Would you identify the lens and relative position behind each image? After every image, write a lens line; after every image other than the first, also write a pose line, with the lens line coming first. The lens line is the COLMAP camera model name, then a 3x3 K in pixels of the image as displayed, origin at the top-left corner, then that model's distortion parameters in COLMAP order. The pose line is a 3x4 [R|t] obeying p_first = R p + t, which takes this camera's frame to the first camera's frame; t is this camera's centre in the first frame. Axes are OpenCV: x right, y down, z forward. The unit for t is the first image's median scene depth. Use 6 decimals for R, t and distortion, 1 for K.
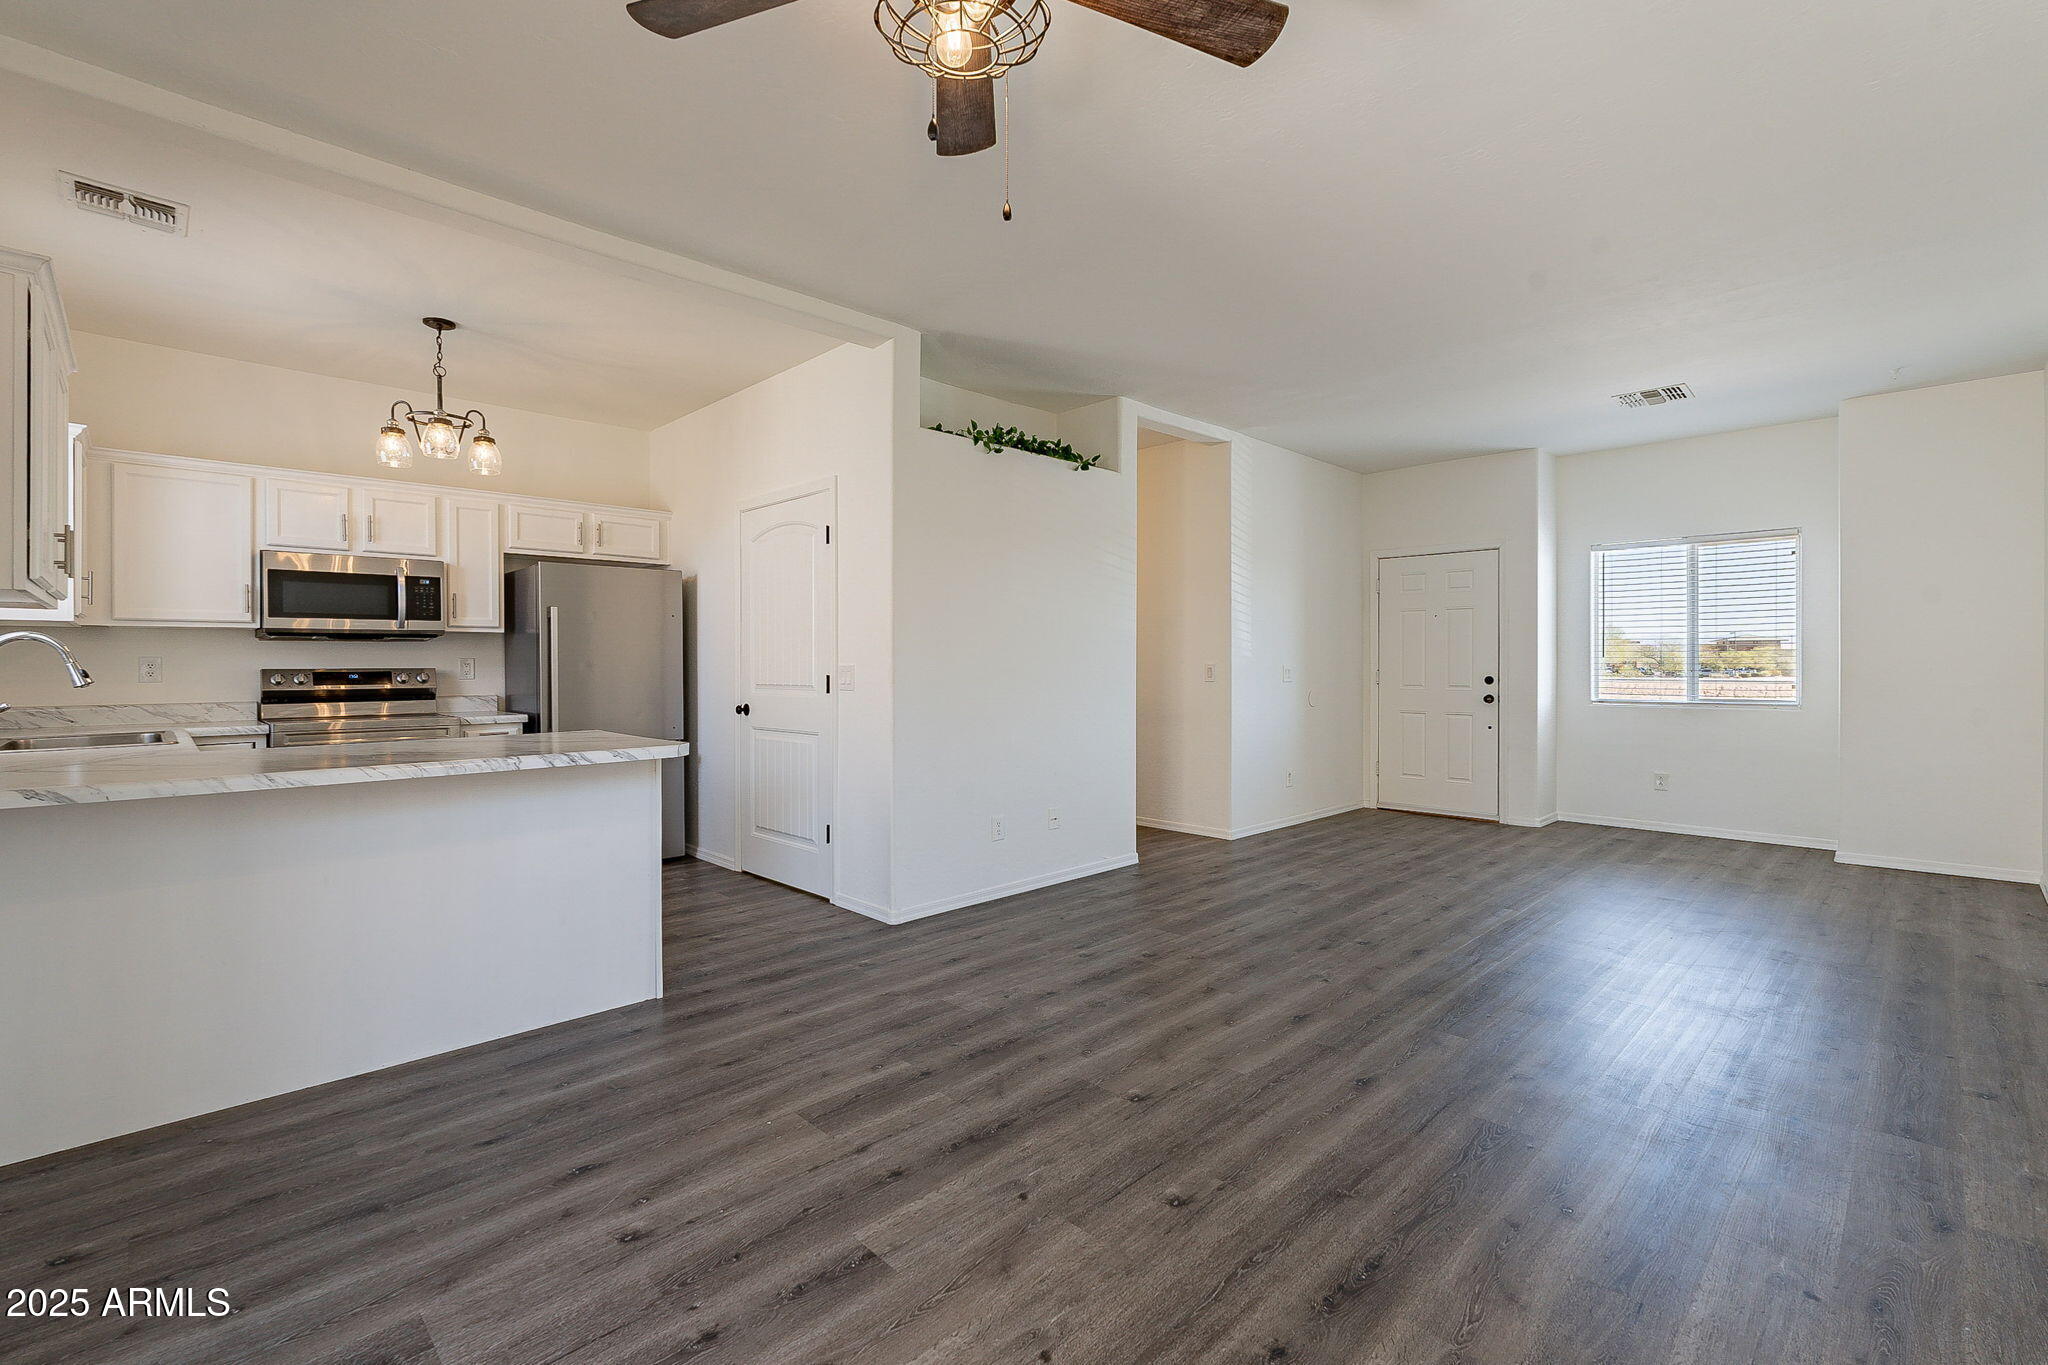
lens RADIAL K [[899.8, 0, 1033.5], [0, 899.8, 669.9], [0, 0, 1]] dist [-0.007704, 0.002561]
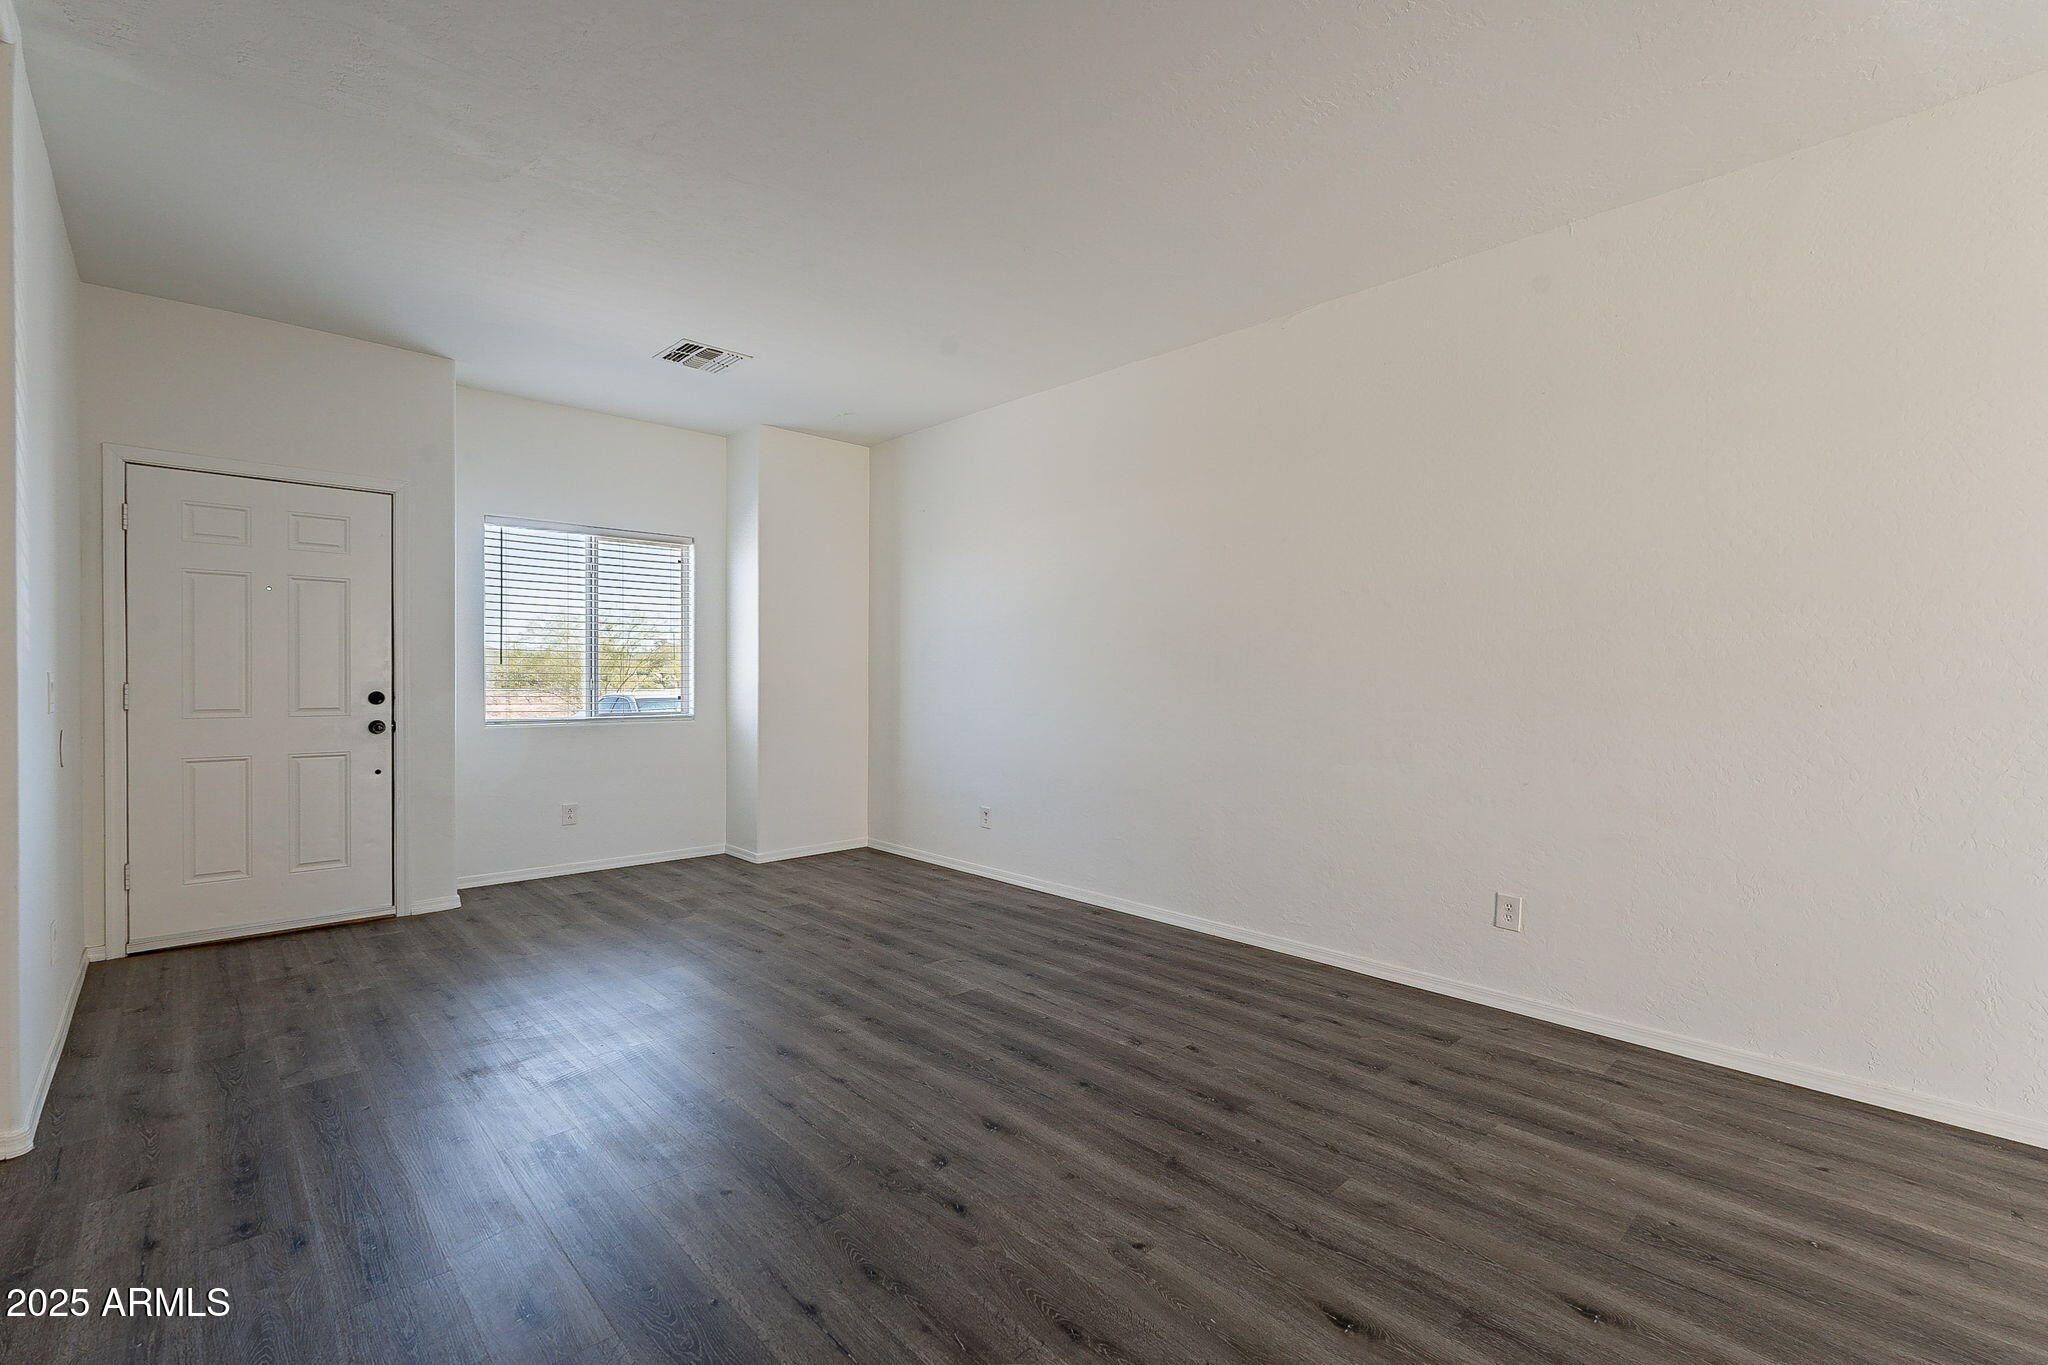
lens RADIAL K [[899.8, 0, 1017.3], [0, 899.8, 681.4], [0, 0, 1]] dist [-0.007704, 0.002561]
pose [[0.032771, -0.003180, 0.999458, -0.165815], [0.001609, 0.999994, 0.003129, -0.002070], [-0.999462, 0.001506, 0.032776, 0.769626]]
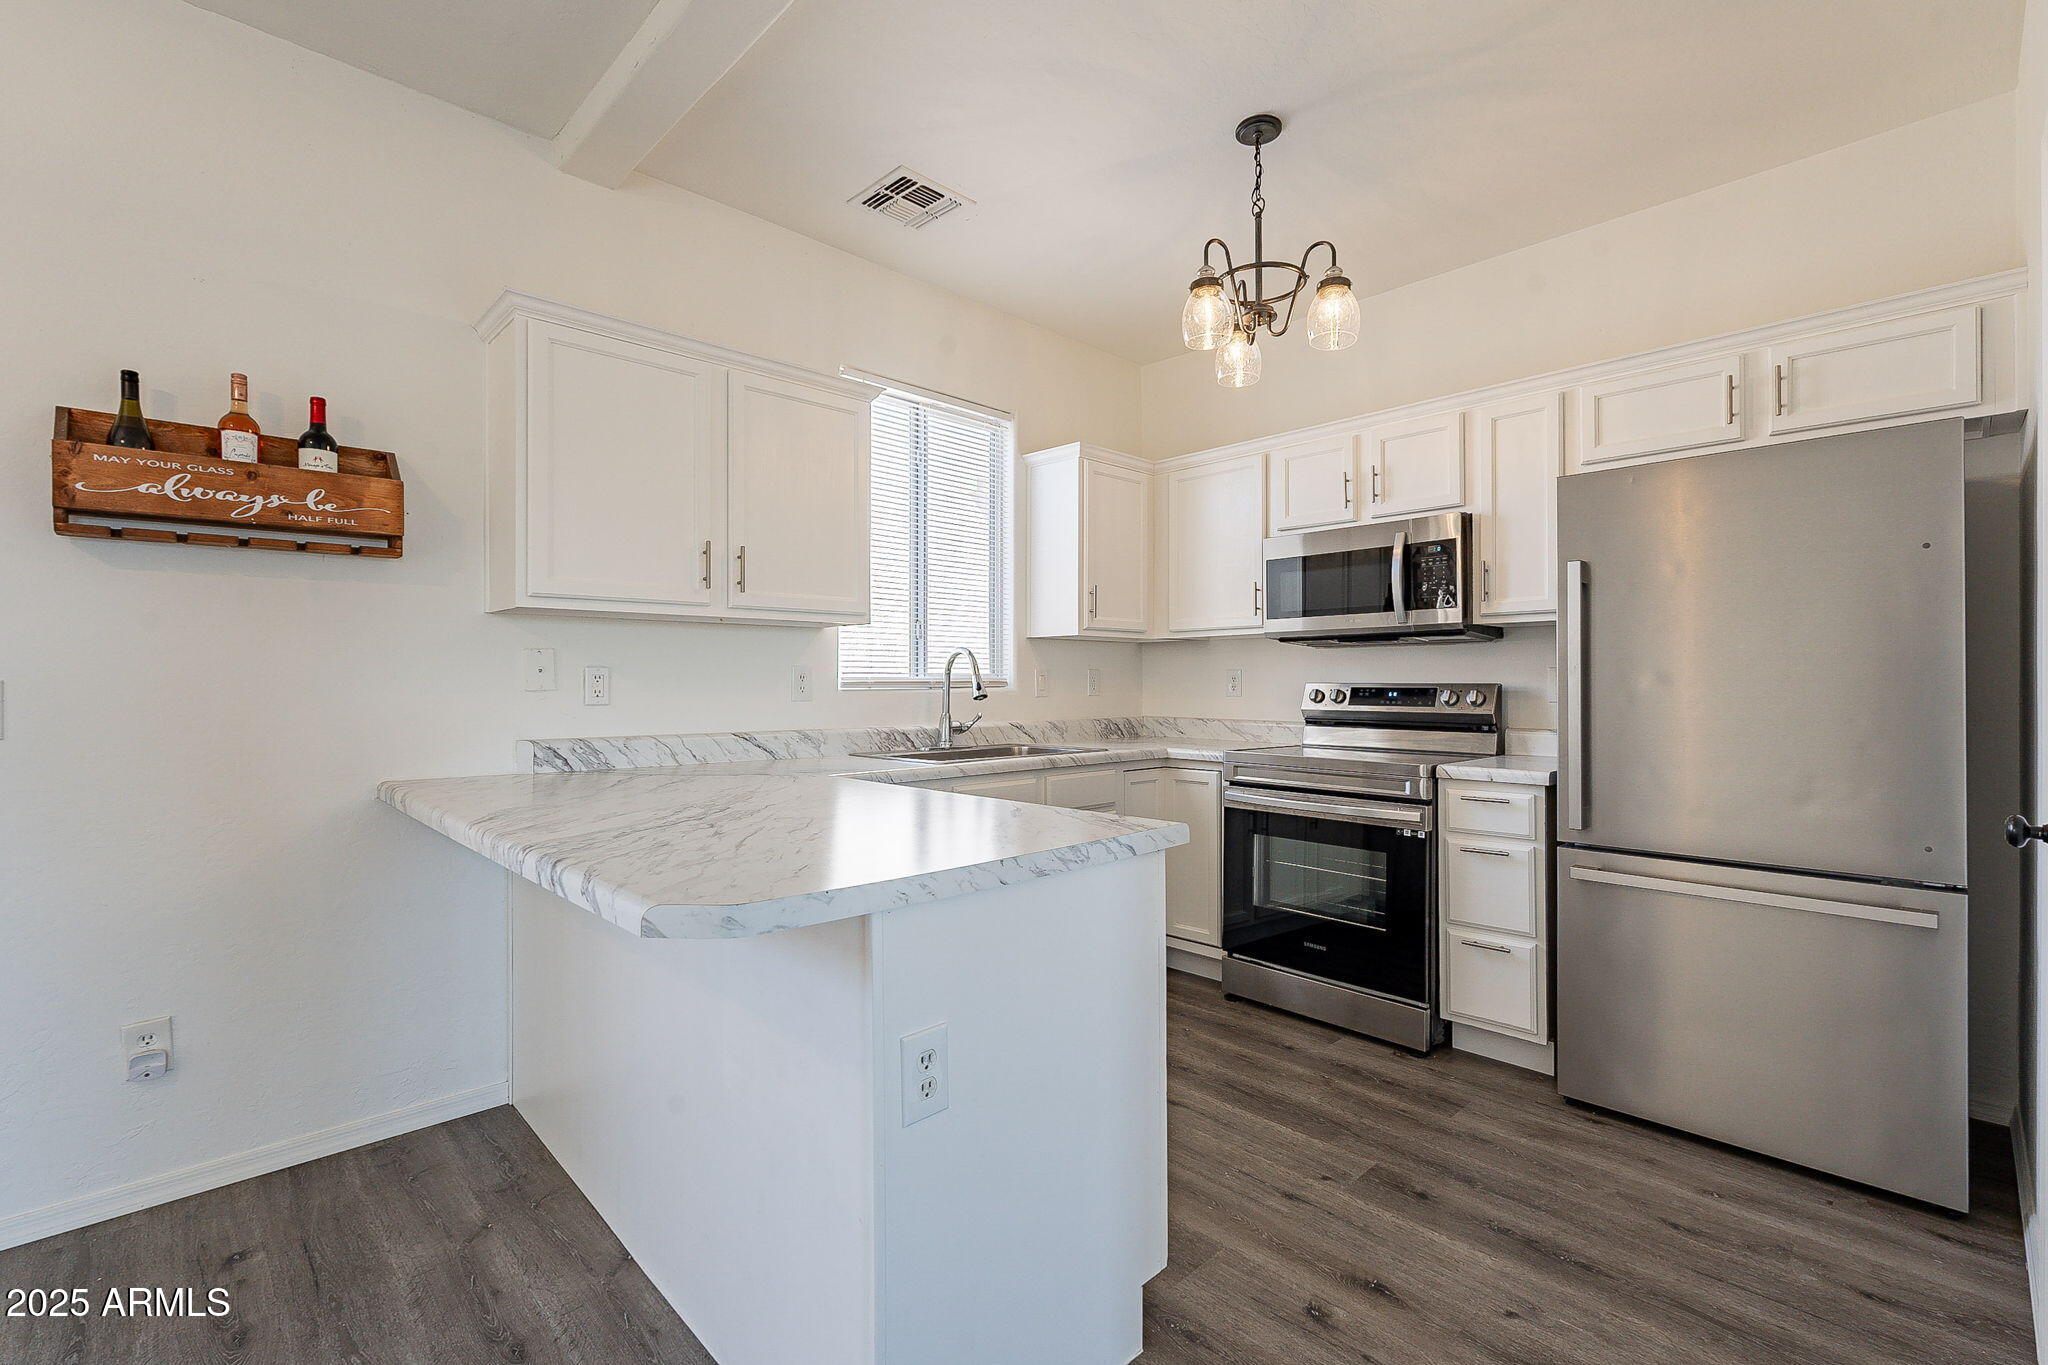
lens RADIAL K [[899.8, 0, 1023.5], [0, 899.8, 675.6], [0, 0, 1]] dist [-0.007704, 0.002561]
pose [[-0.018524, -0.003008, -0.999824, -0.031893], [-0.007415, 0.999968, -0.002872, -0.003197], [0.999801, 0.007361, -0.018546, 0.742057]]
